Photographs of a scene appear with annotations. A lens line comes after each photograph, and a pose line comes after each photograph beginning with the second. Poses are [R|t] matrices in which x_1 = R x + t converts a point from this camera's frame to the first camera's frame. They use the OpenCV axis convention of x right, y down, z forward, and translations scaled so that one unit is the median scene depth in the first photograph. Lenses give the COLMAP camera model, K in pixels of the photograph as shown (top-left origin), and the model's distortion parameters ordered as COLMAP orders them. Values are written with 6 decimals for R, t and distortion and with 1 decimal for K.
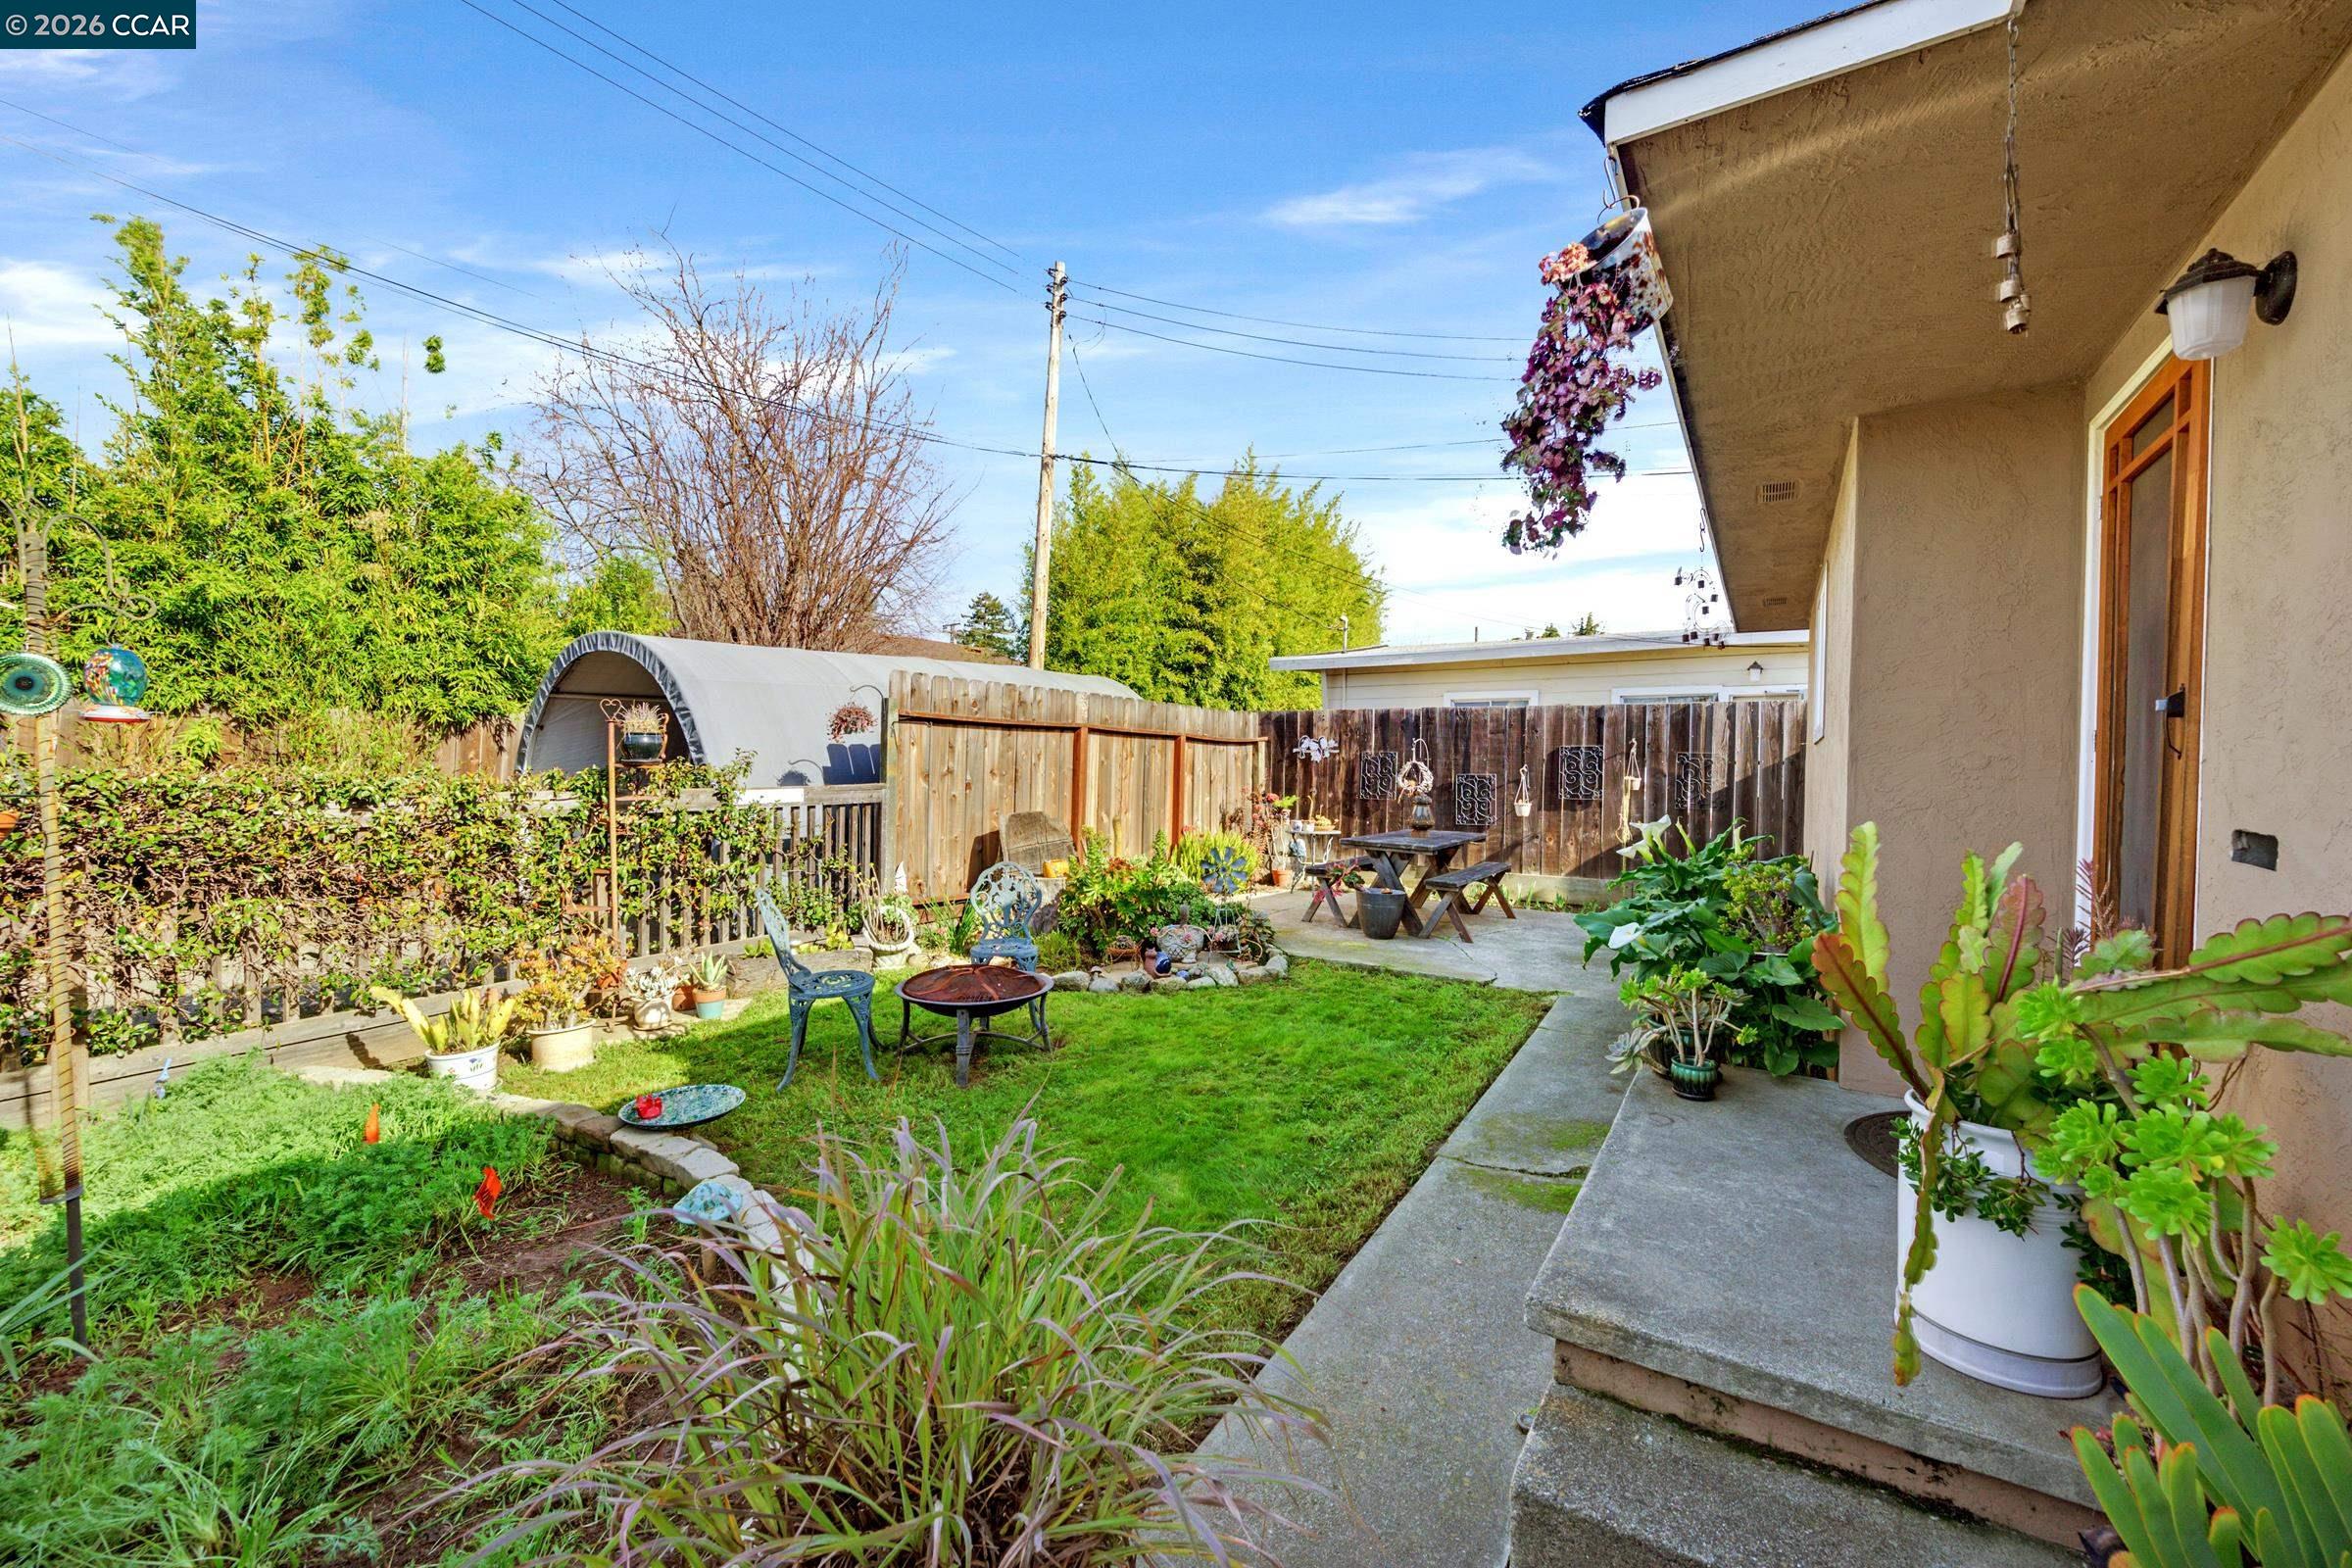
lens RADIAL K [[932.5, 0, 1172.6], [0, 932.5, 782.4], [0, 0, 1]] dist [-0.006901, 0.000149]
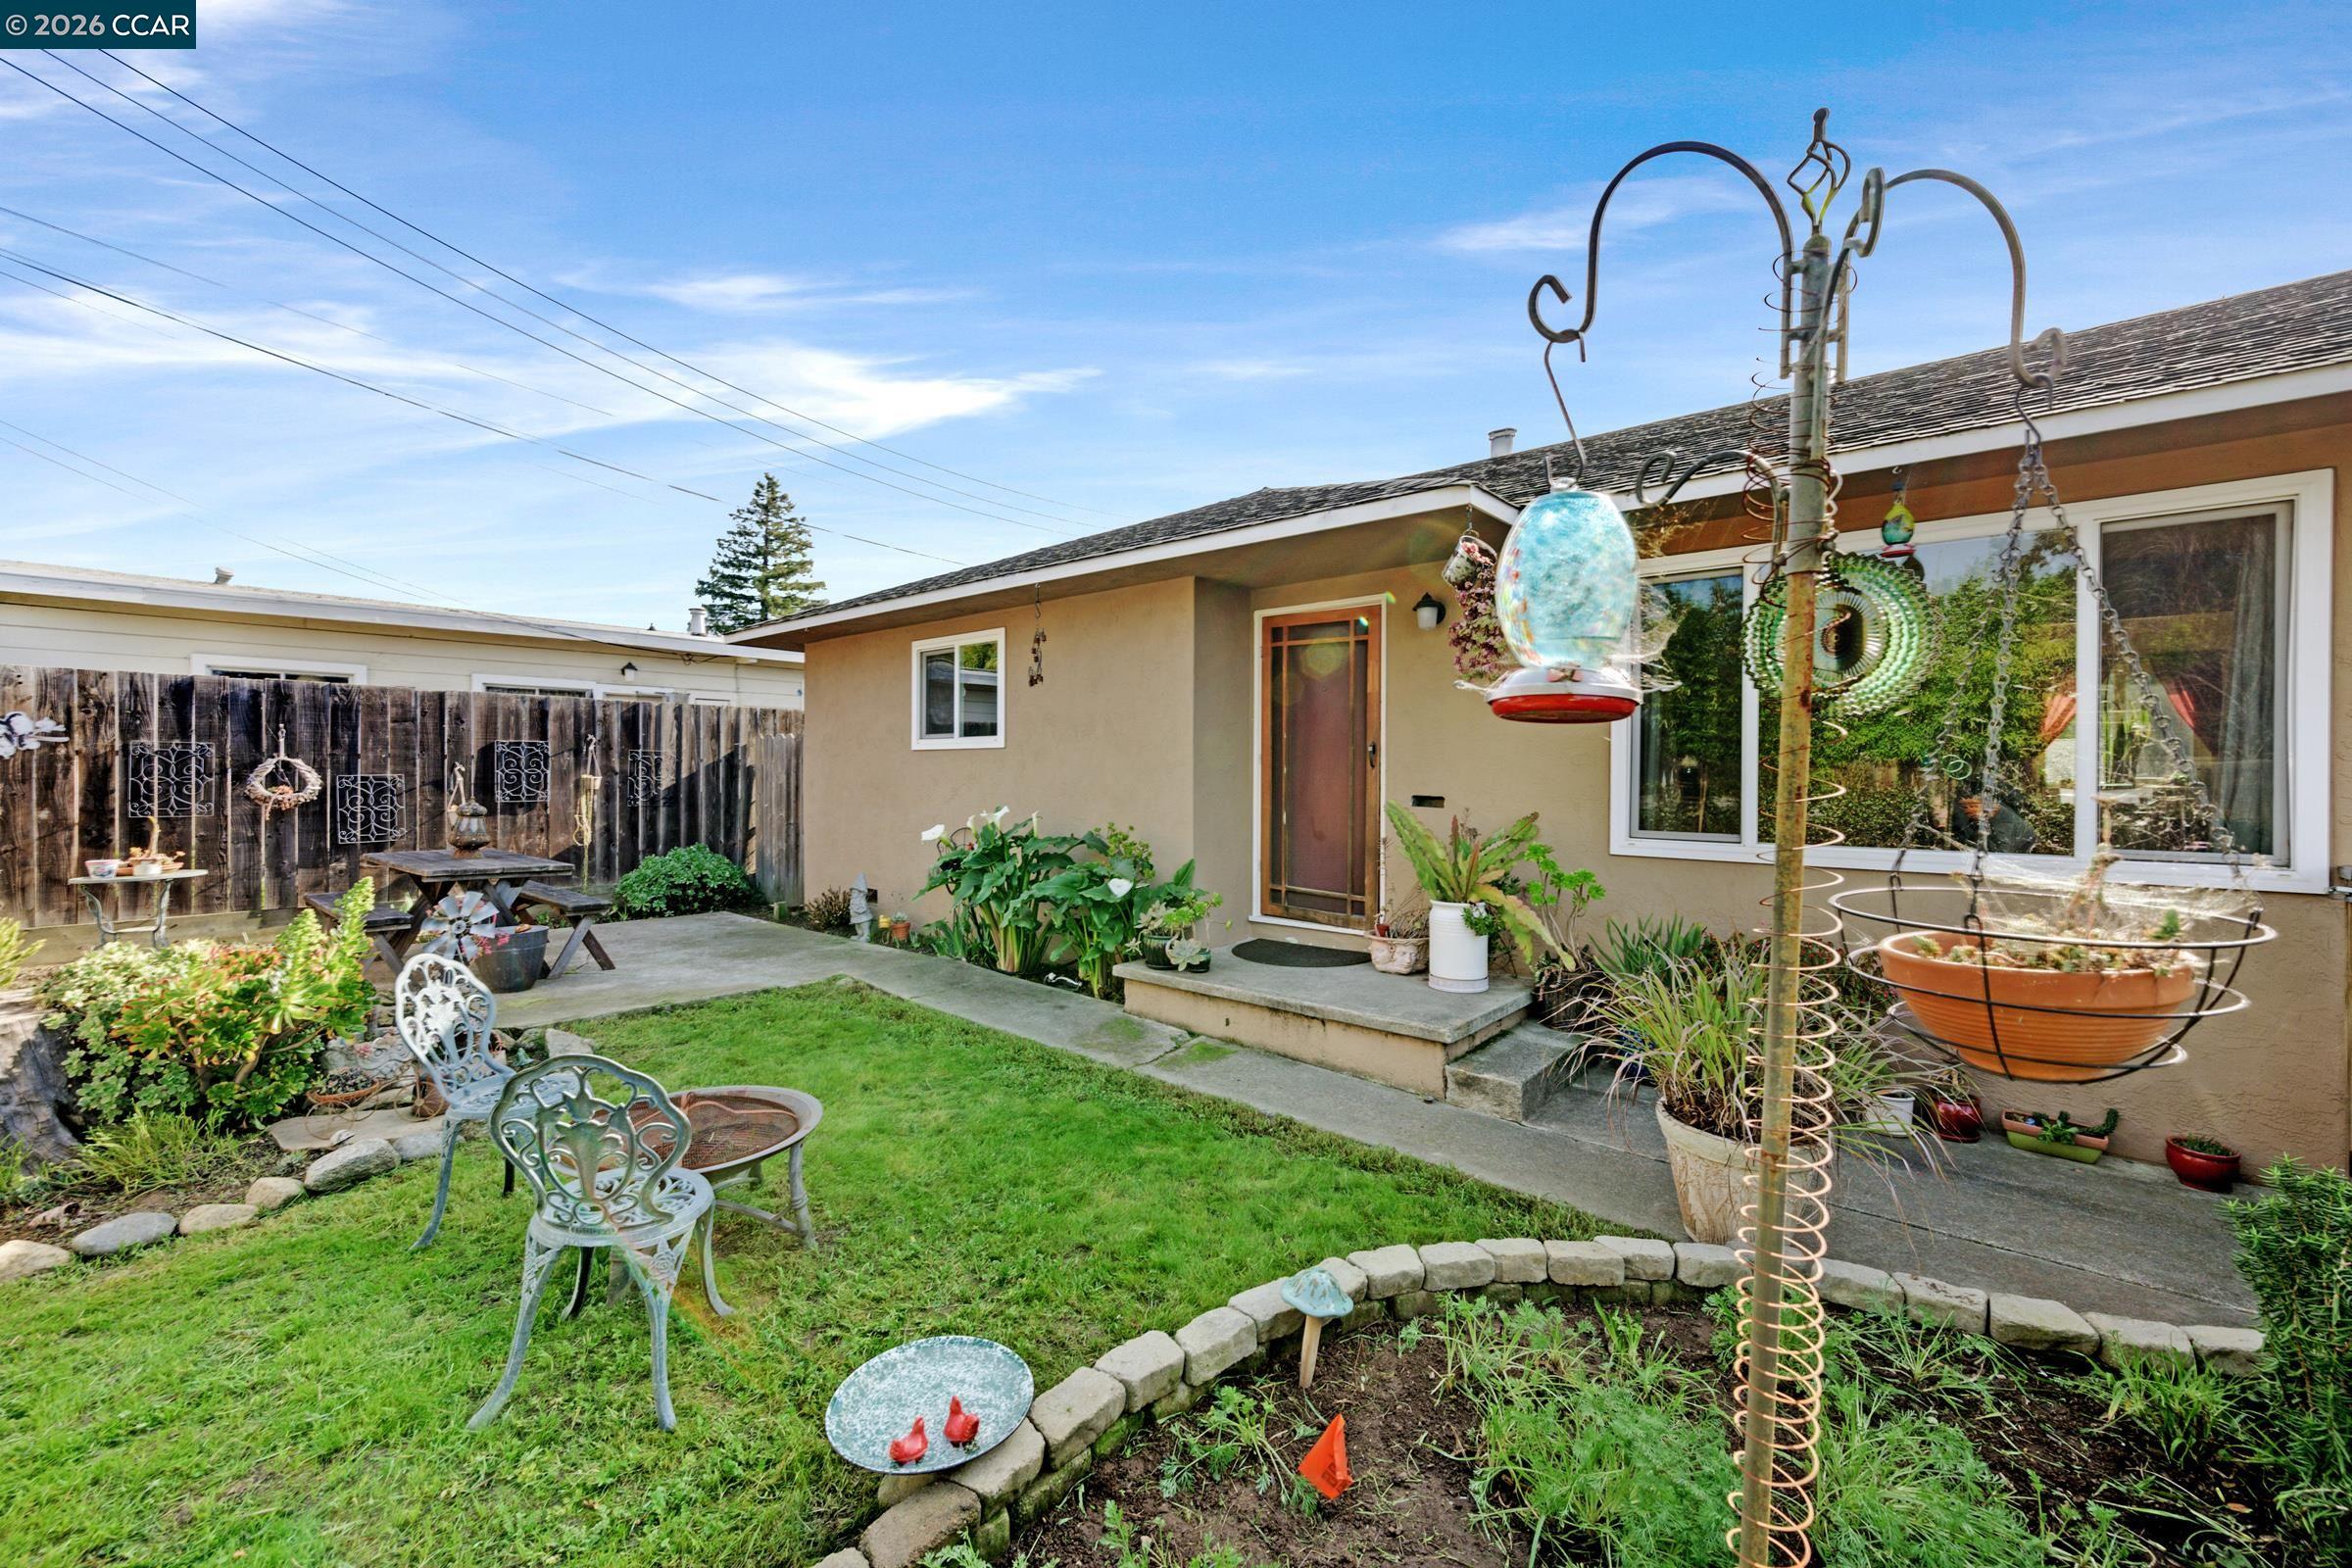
lens RADIAL K [[932.5, 0, 1191.3], [0, 932.5, 787.5], [0, 0, 1]] dist [-0.006901, 0.000149]
pose [[0.127265, -0.029774, 0.991422, -0.376423], [0.011705, 0.999525, 0.028514, -0.013594], [-0.991800, 0.007976, 0.127553, 0.276825]]
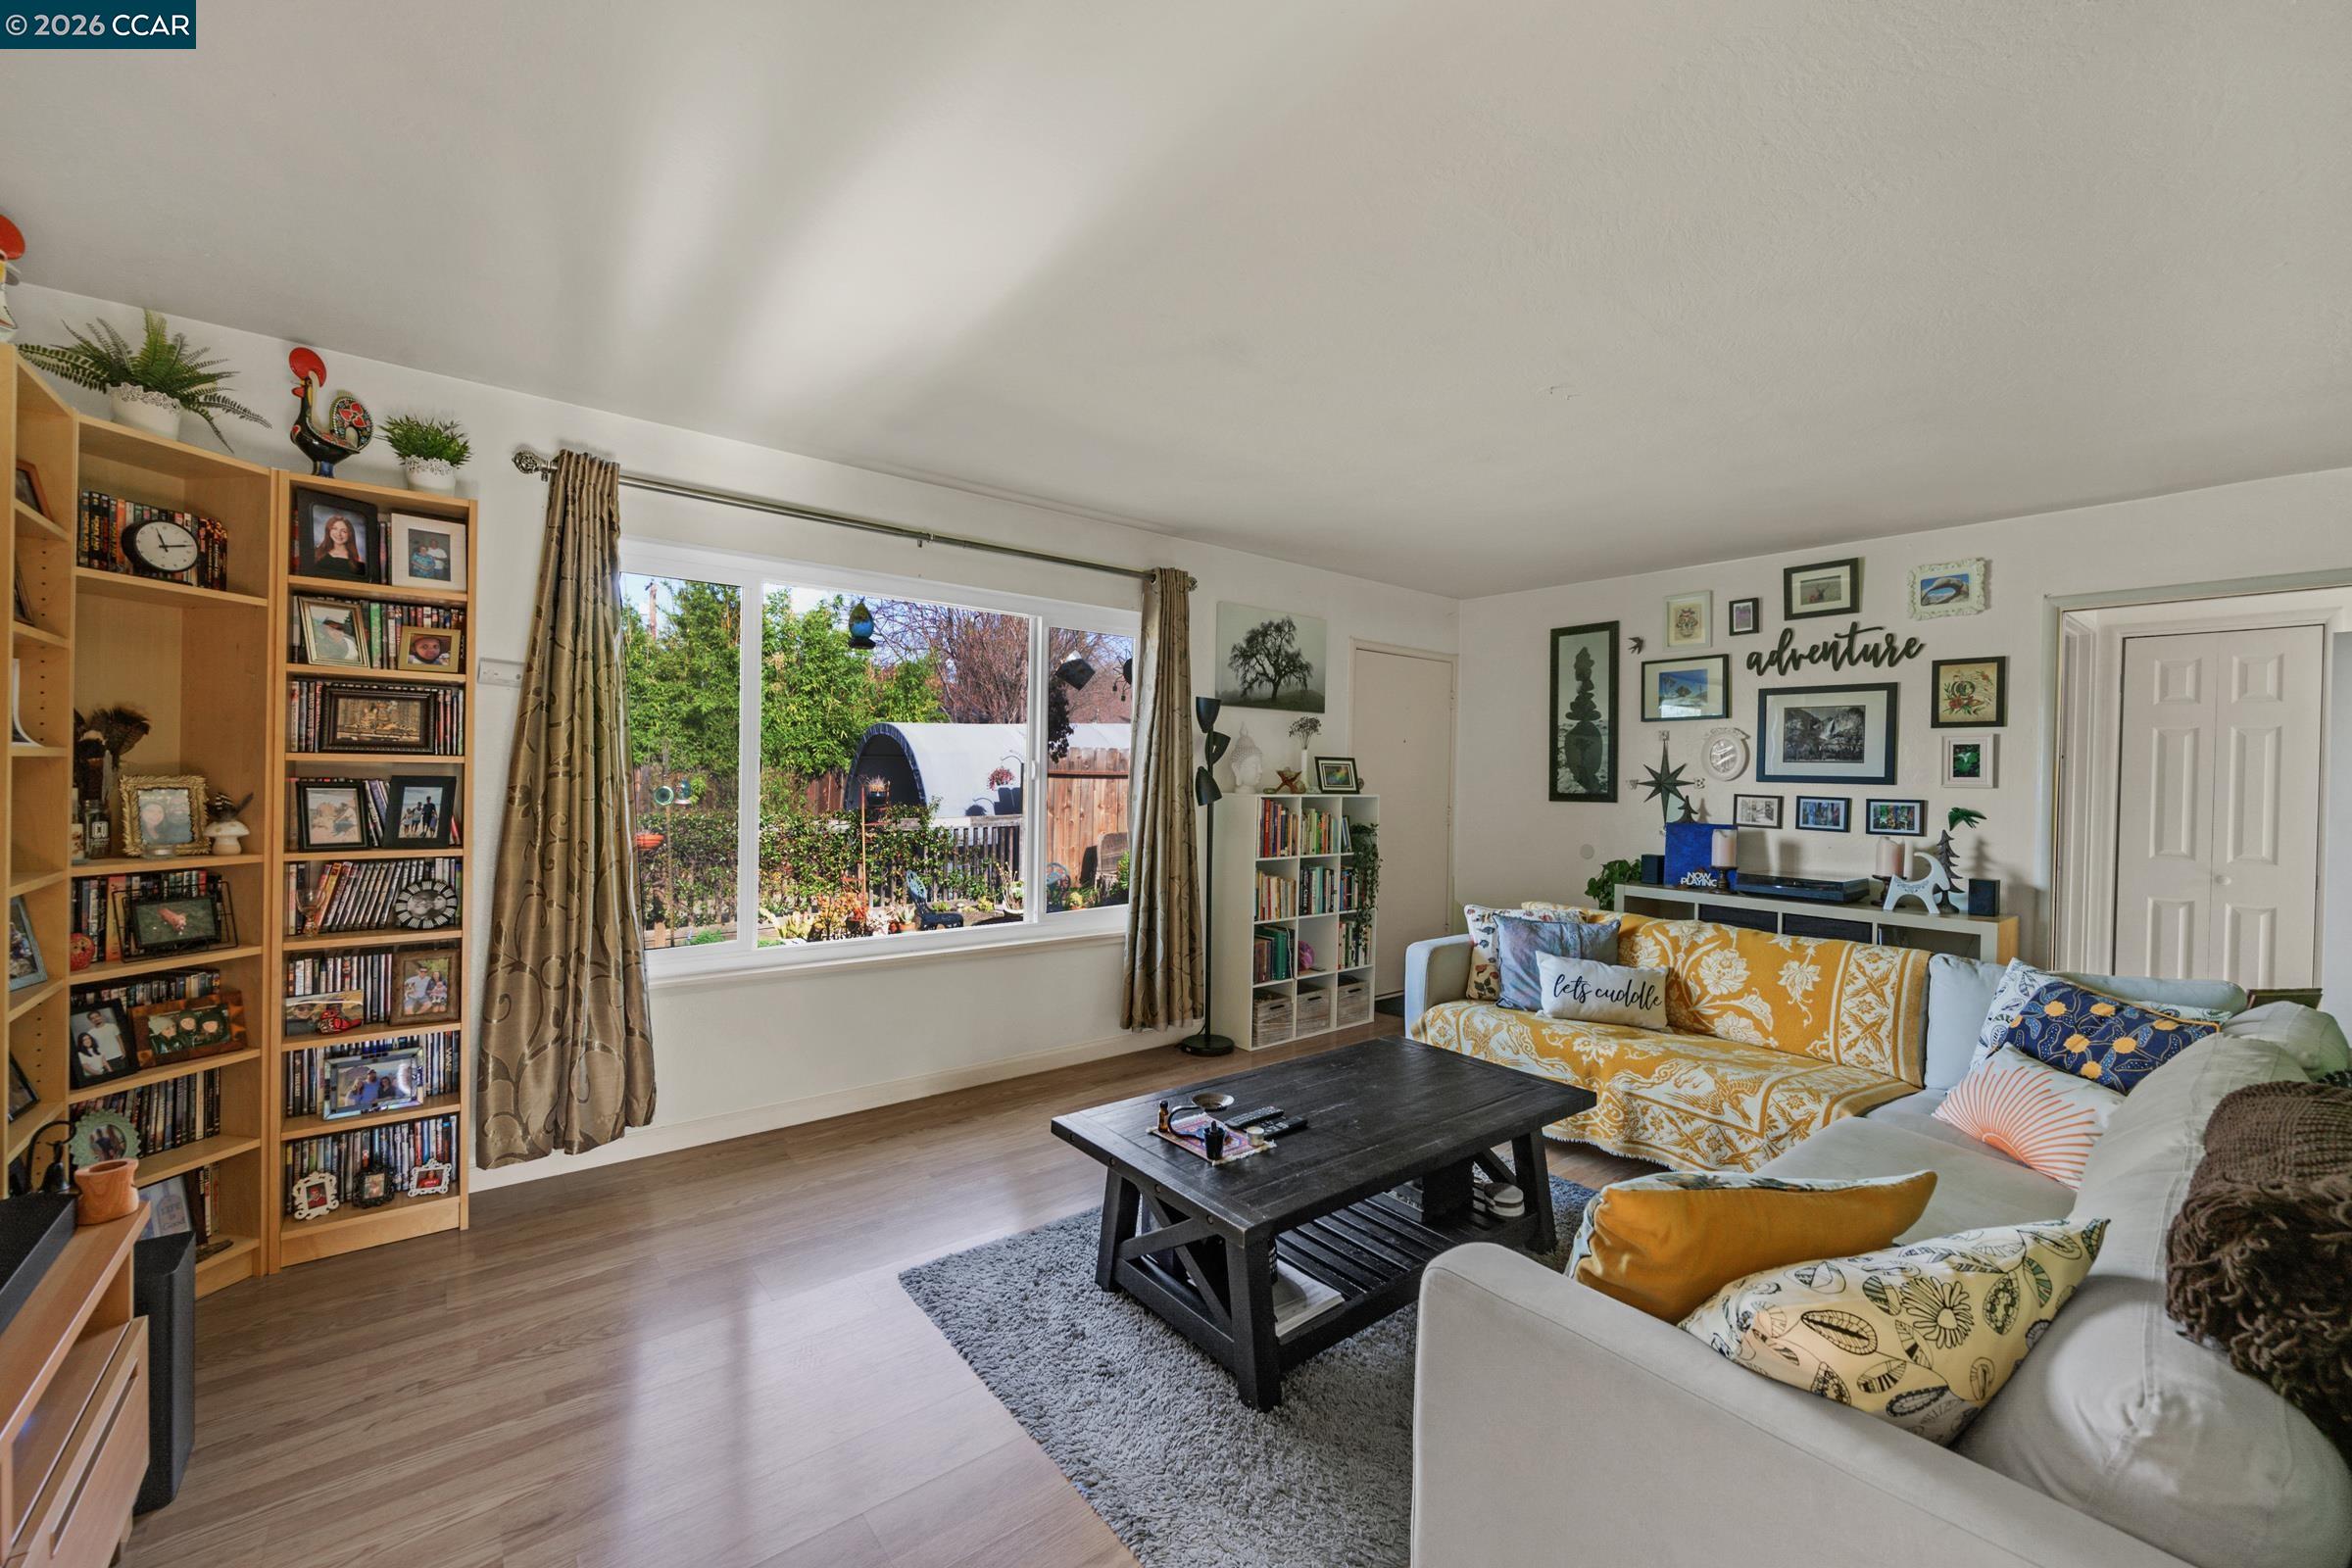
lens RADIAL K [[932.5, 0, 1182.3], [0, 932.5, 780.6], [0, 0, 1]] dist [-0.006901, 0.000149]
pose [[0.948997, 0.002440, -0.315276, 0.455345], [-0.006337, 0.999916, -0.011338, -0.039497], [0.315222, 0.012758, 0.948932, -0.458677]]
